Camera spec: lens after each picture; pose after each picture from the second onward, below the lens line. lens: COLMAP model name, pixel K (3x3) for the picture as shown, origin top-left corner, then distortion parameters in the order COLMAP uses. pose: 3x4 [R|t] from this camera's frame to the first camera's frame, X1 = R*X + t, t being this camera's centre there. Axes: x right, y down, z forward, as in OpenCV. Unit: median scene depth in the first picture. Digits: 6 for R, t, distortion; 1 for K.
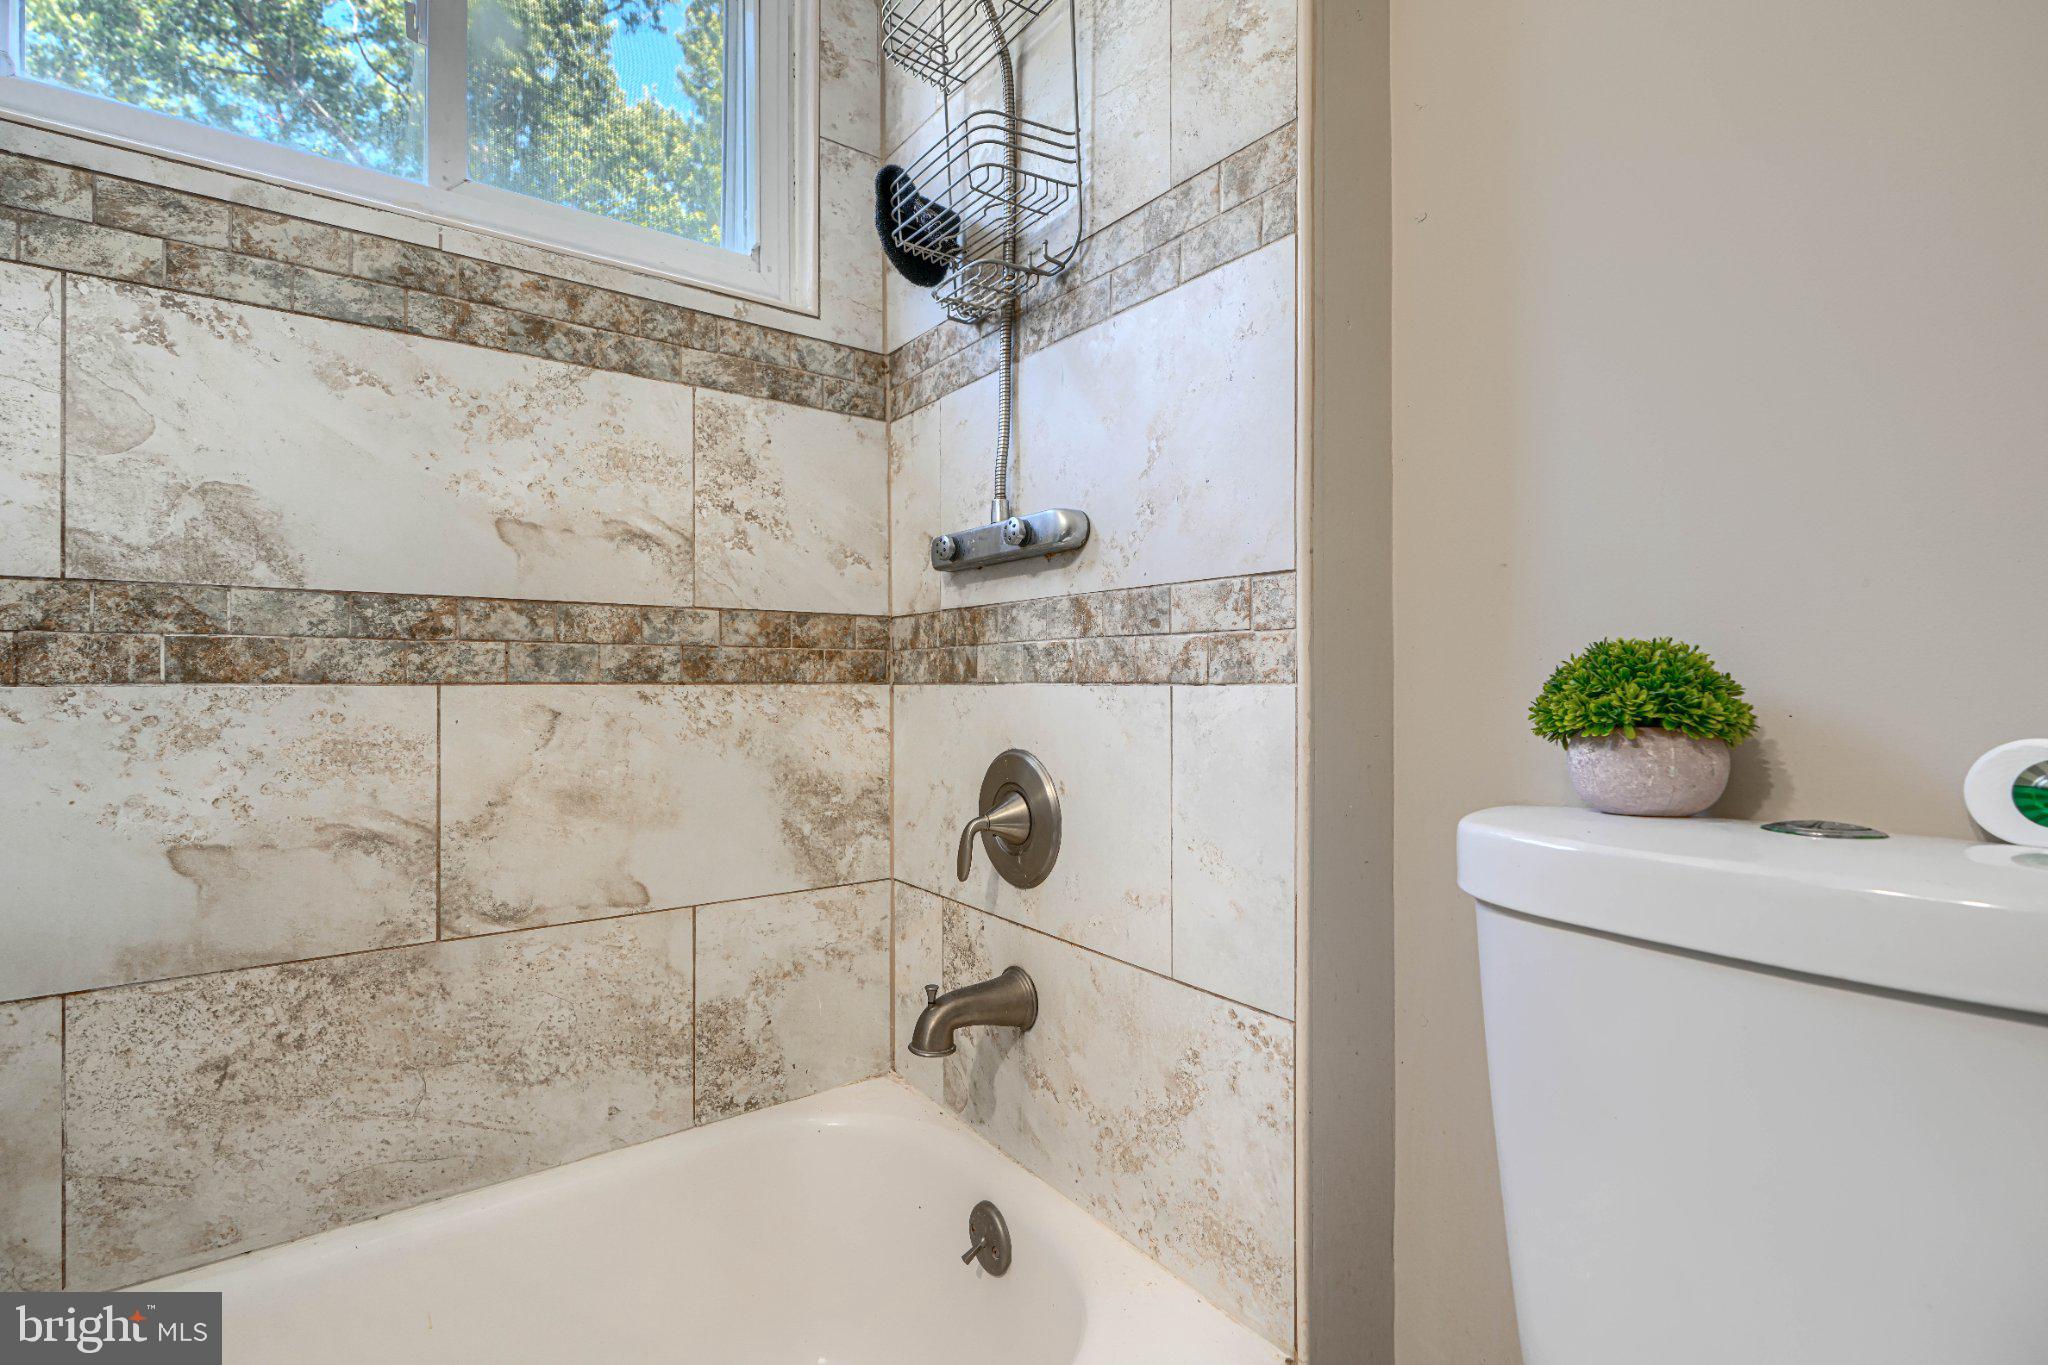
lens RADIAL K [[923.0, 0, 1024.0], [0, 923.0, 686.6], [0, 0, 1]] dist [0.001601, -0.000532]
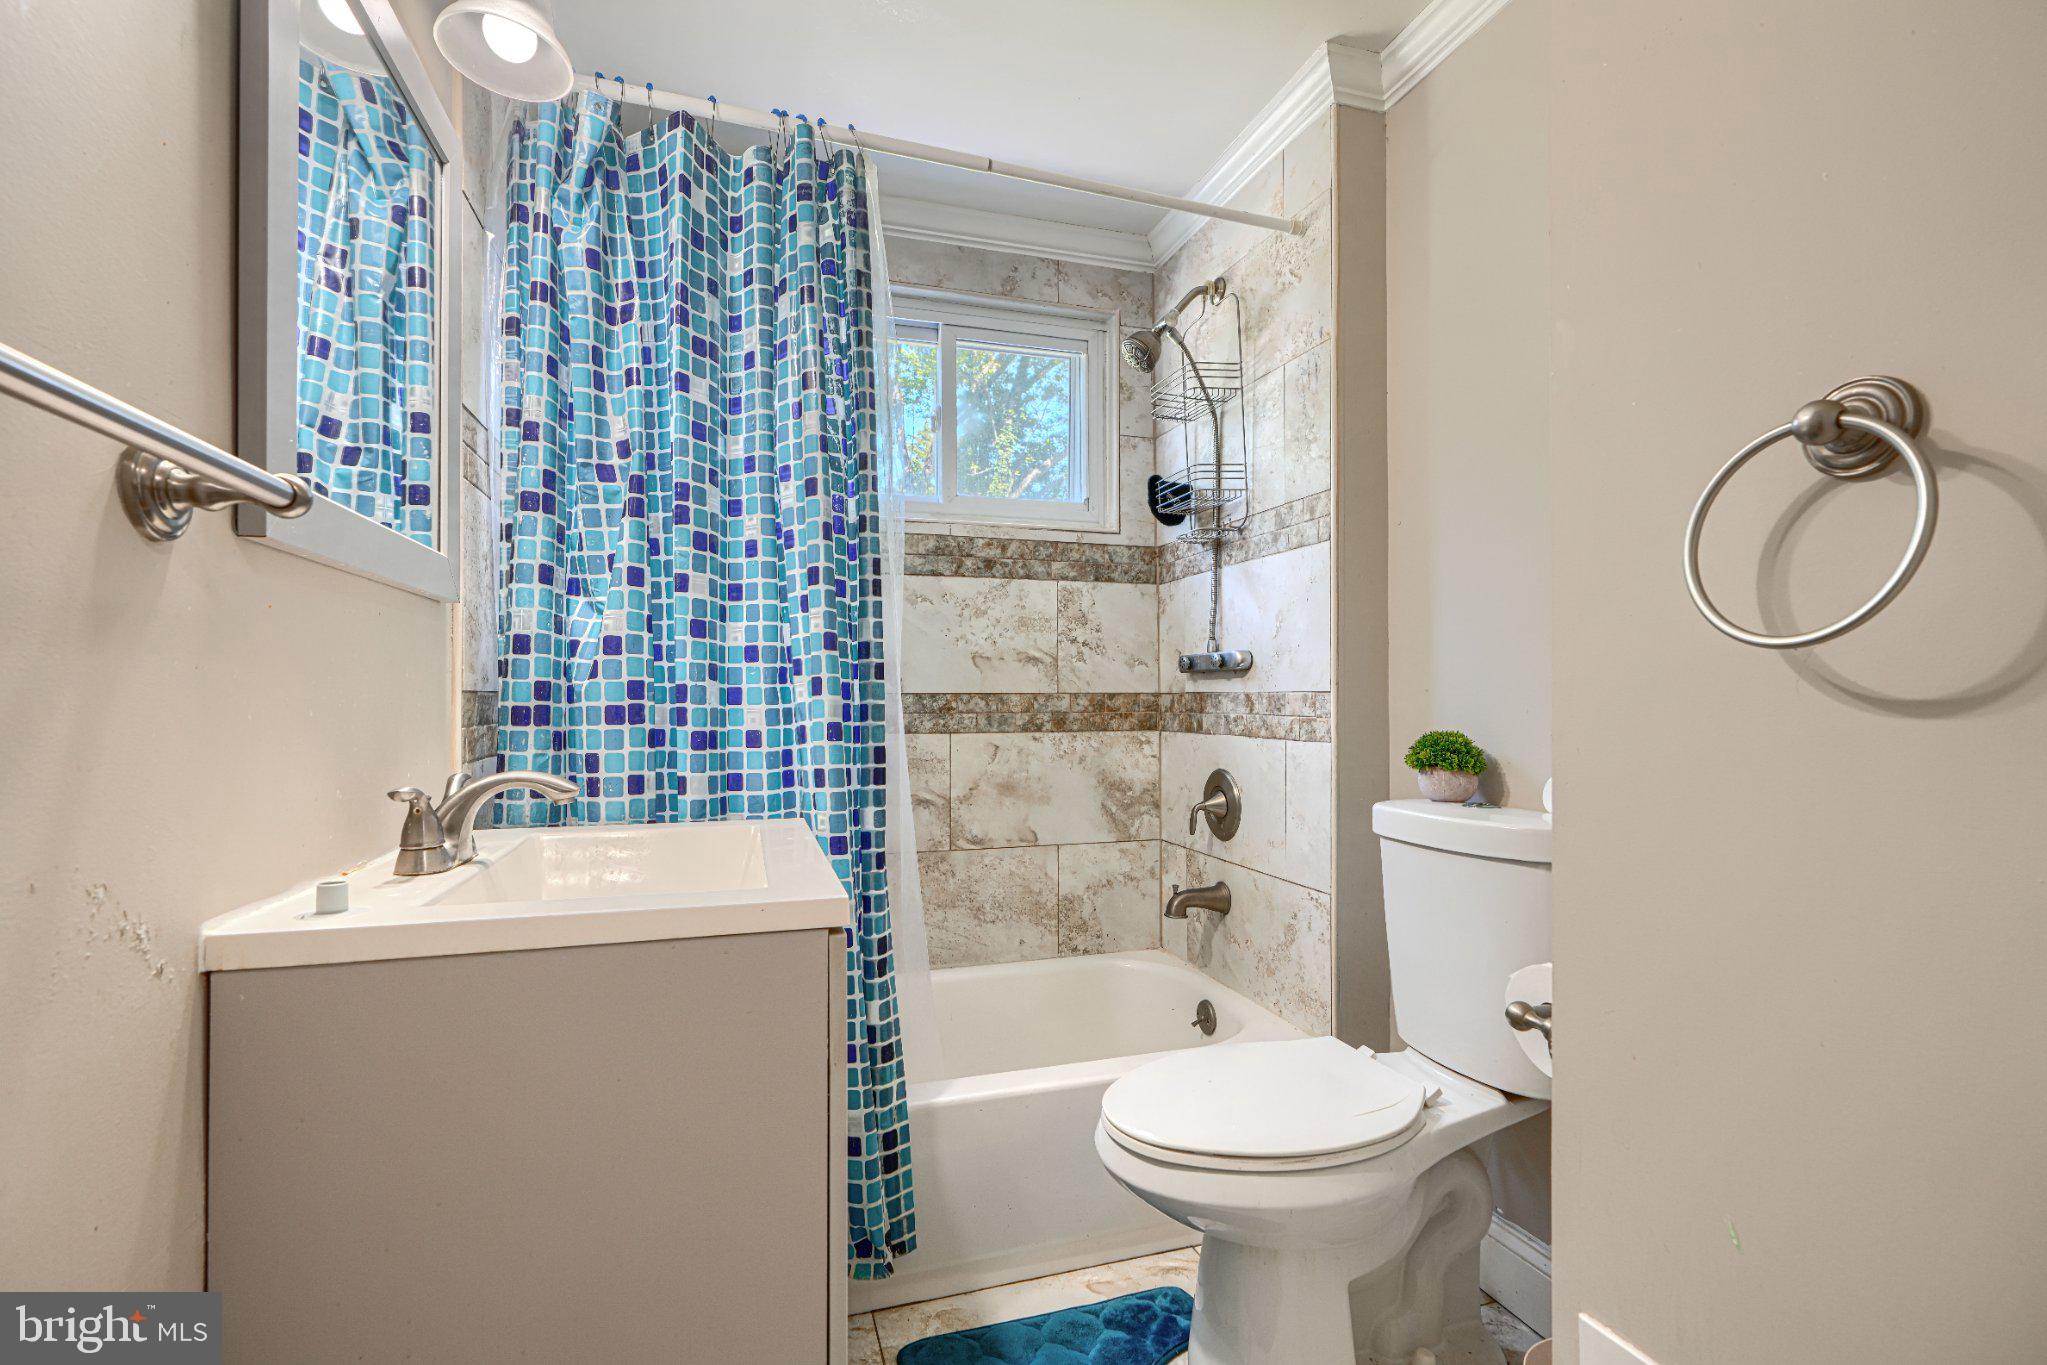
lens RADIAL K [[922.5, 0, 1013.1], [0, 922.5, 685.7], [0, 0, 1]] dist [0.001601, -0.000532]
pose [[0.945364, -0.006192, -0.325959, 0.219767], [0.000572, 0.999850, -0.017337, -0.076219], [0.326017, 0.016203, 0.945225, -1.010544]]
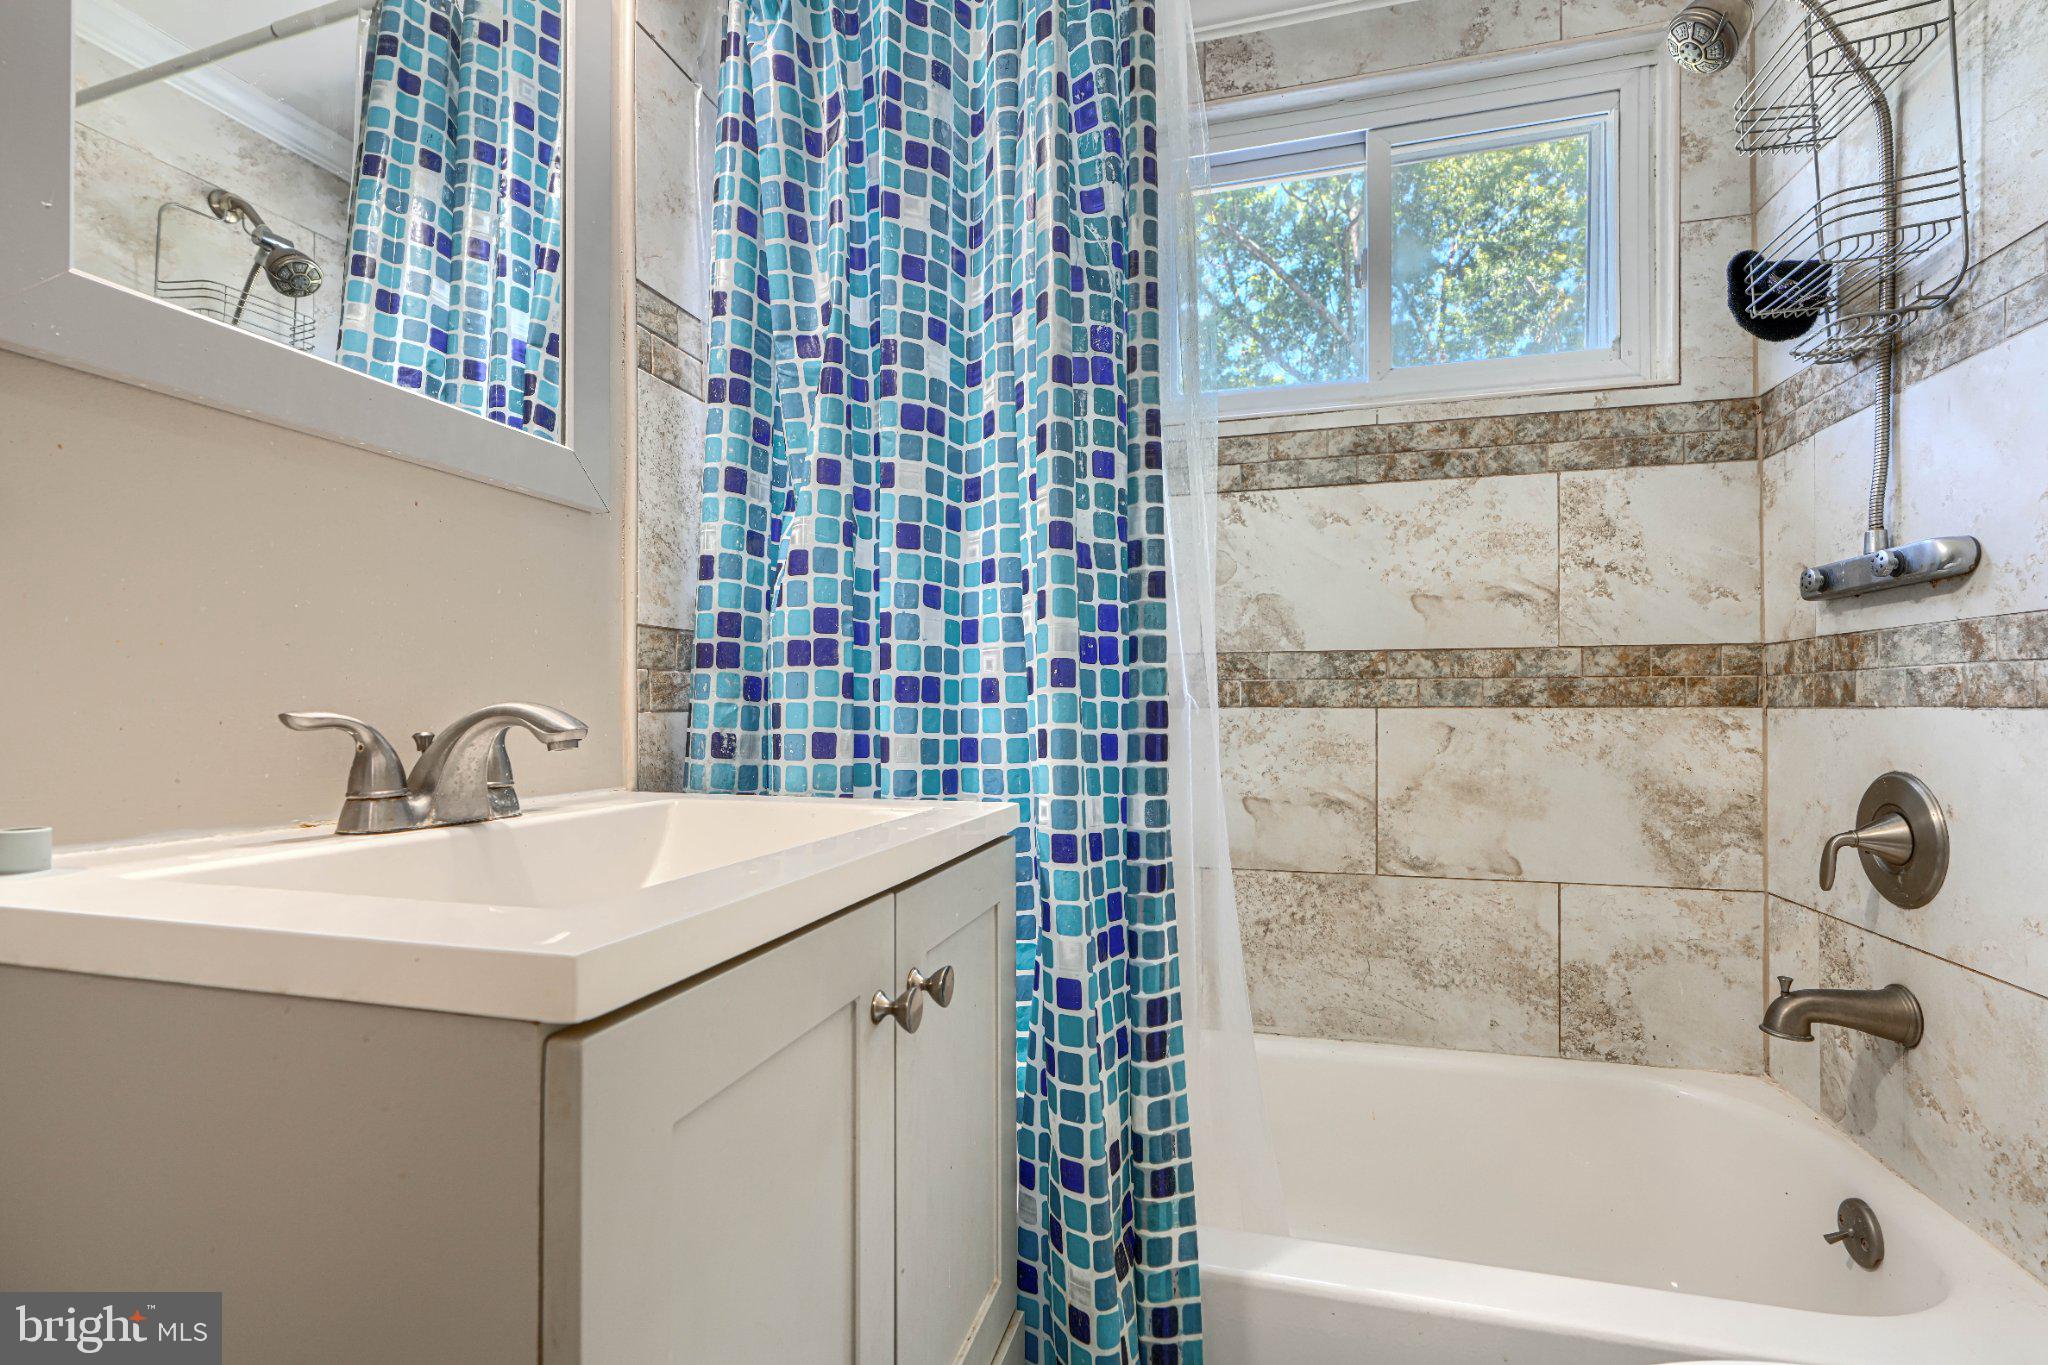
lens RADIAL K [[923.0, 0, 1018.9], [0, 923.0, 701.8], [0, 0, 1]] dist [0.001601, -0.000532]
pose [[0.625608, -0.003768, -0.780129, 0.188861], [-0.001431, 0.999981, -0.005977, -0.002236], [0.780137, 0.004856, 0.625590, -0.417623]]
